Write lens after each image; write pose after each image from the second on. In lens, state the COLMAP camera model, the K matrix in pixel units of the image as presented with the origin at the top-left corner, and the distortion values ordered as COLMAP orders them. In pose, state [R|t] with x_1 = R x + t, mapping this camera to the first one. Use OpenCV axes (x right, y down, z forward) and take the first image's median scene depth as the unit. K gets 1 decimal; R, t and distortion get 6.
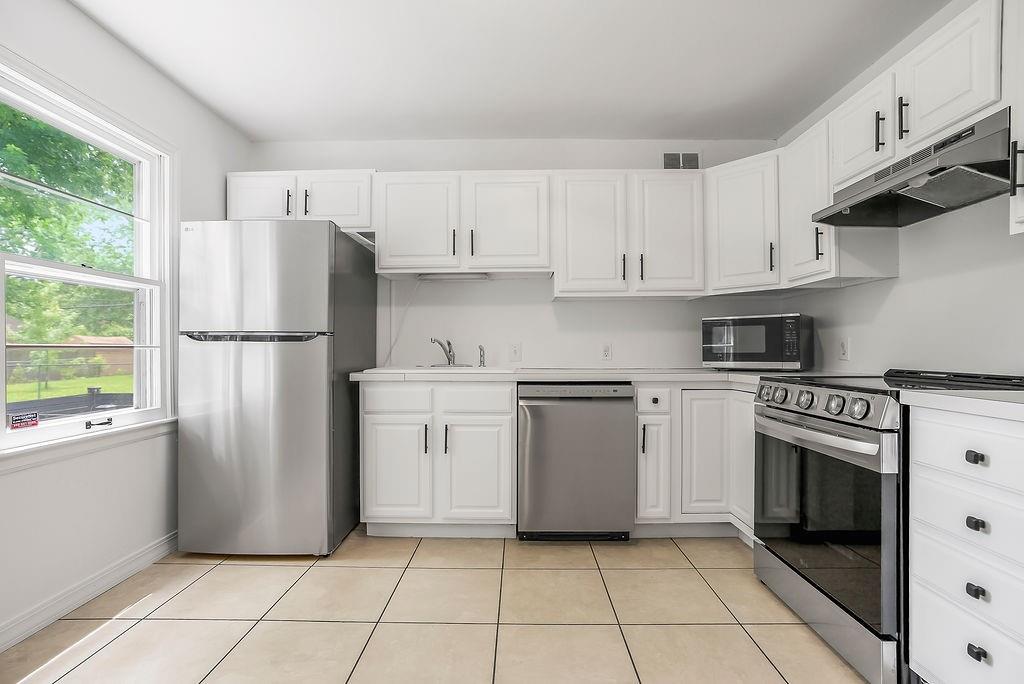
lens RADIAL K [[481.9, 0, 511.8], [0, 481.9, 347.0], [0, 0, 1]] dist [-0.058215, 0.036913]
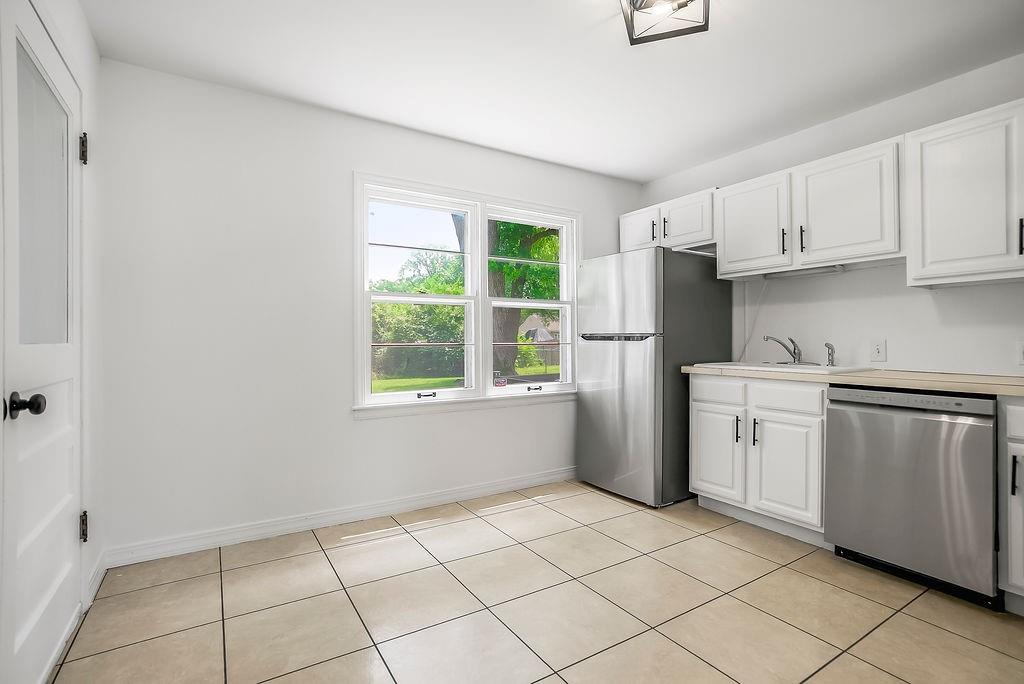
lens RADIAL K [[476.9, 0, 512.0], [0, 476.9, 342.0], [0, 0, 1]] dist [0.000894, 0.001091]
pose [[0.554859, 0.002432, -0.831941, 0.437360], [0.004601, 0.999971, 0.005992, -0.016913], [0.831931, -0.007153, 0.554832, -0.034667]]
